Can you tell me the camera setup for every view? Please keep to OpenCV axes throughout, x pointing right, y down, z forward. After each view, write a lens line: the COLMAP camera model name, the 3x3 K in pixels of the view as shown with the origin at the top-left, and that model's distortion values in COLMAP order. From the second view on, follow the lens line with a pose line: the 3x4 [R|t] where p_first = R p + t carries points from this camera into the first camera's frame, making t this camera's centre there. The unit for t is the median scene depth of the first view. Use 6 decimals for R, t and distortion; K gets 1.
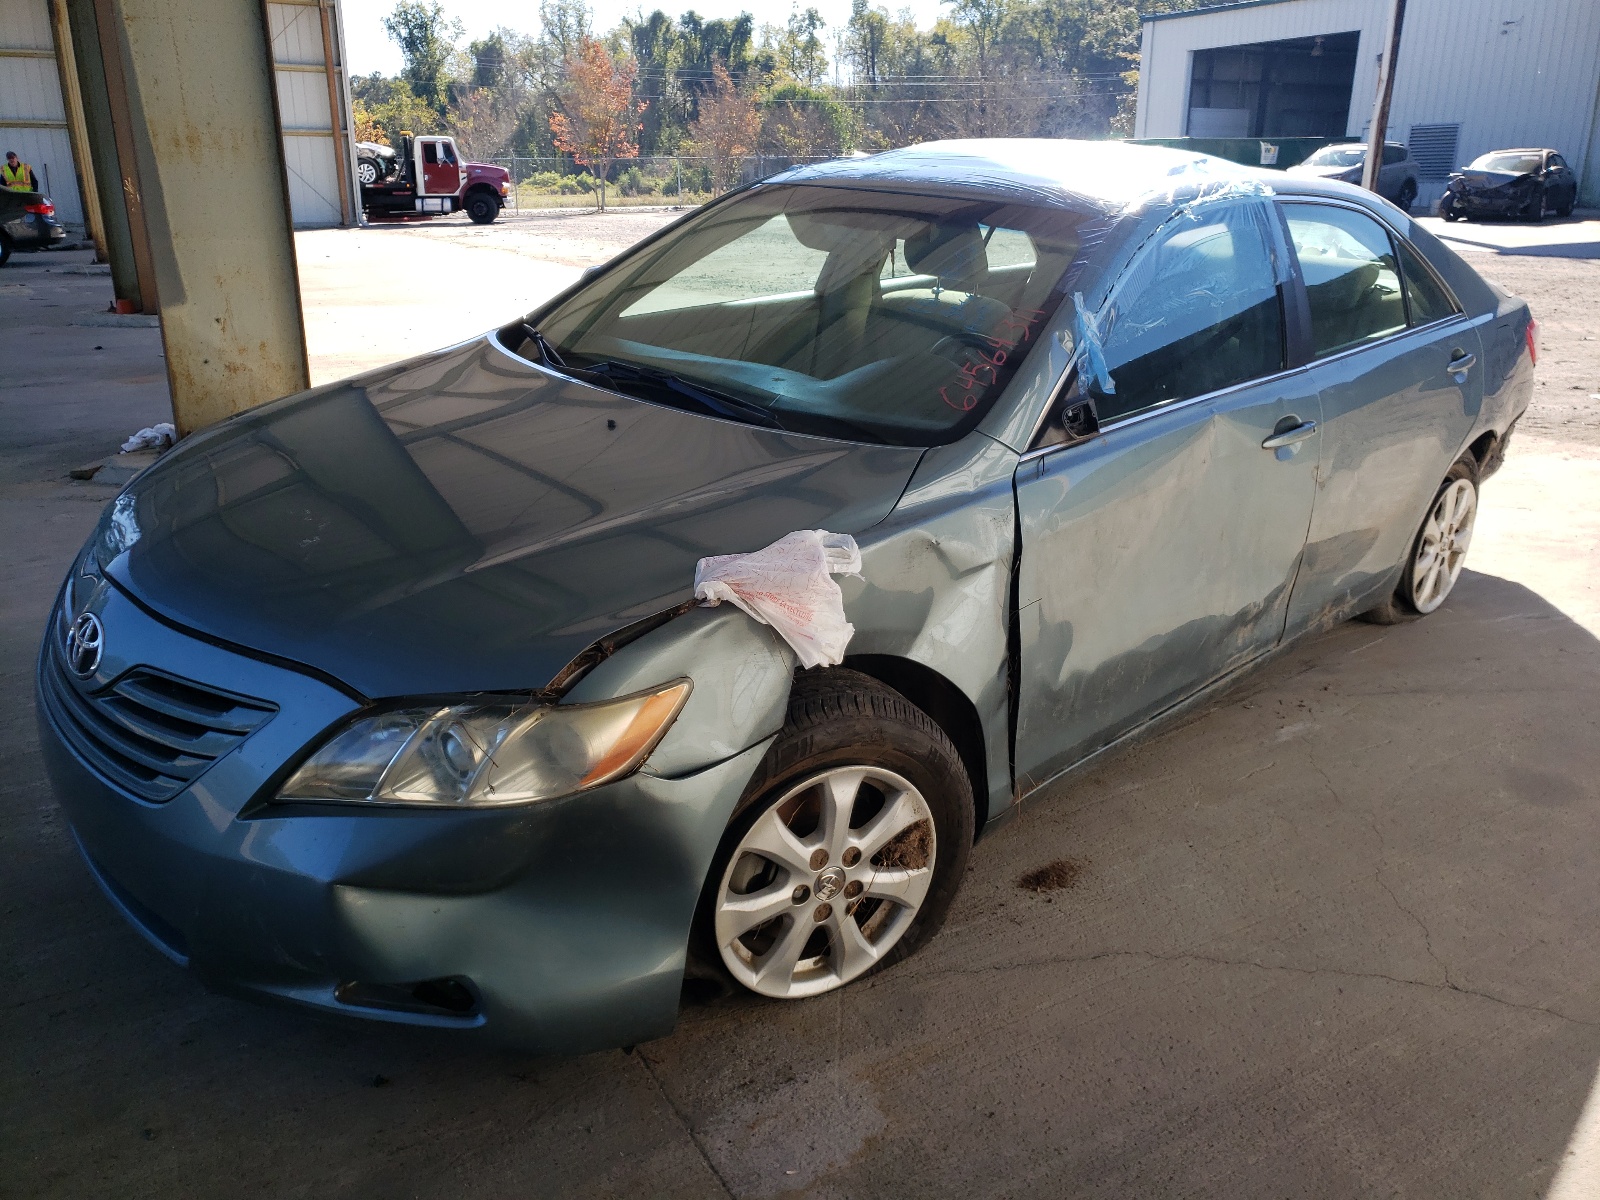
lens RADIAL K [[1233.5, 0, 799.0], [0, 1233.5, 580.4], [0, 0, 1]] dist [0.005635, 0.017444]
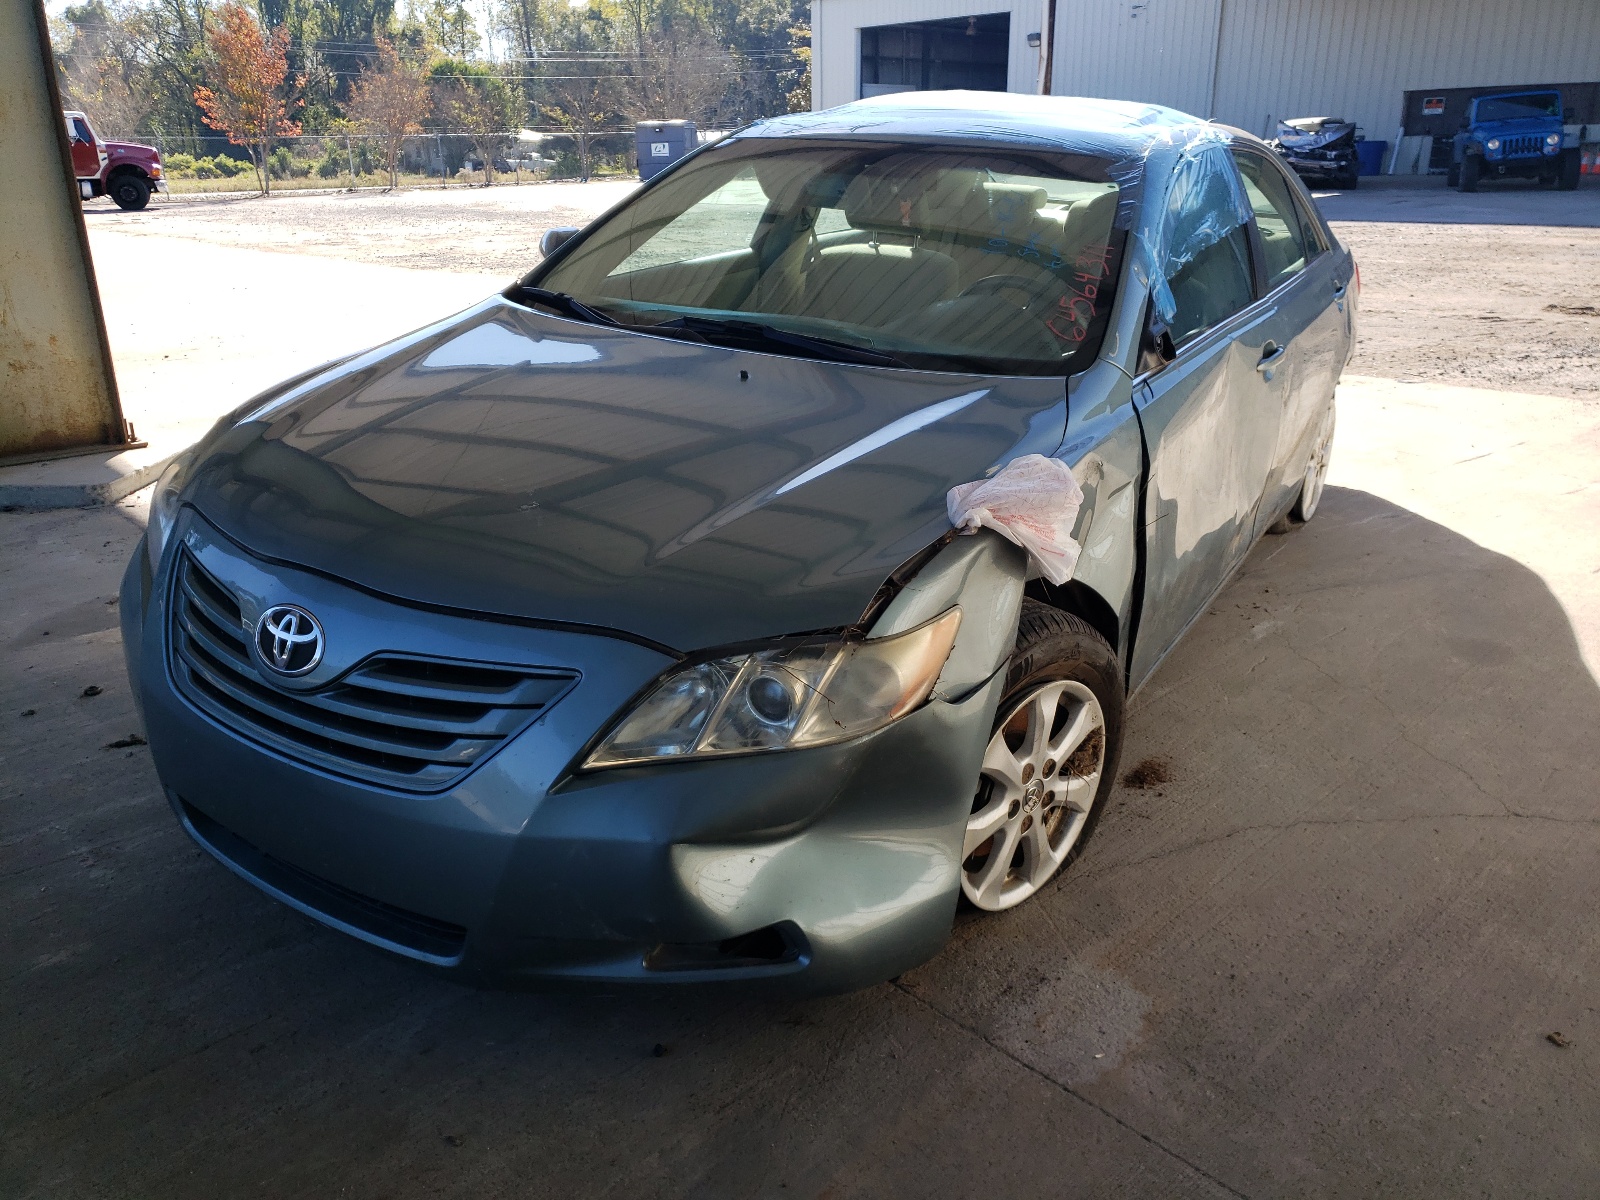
lens RADIAL K [[1225.1, 0, 800.0], [0, 1225.1, 600.0], [0, 0, 1]] dist [-0.000342, 0.037185]
pose [[0.967934, -0.097064, 0.231696, -0.377665], [0.089608, 0.995069, 0.042519, 0.016978], [-0.234681, -0.020394, 0.971859, 0.034798]]
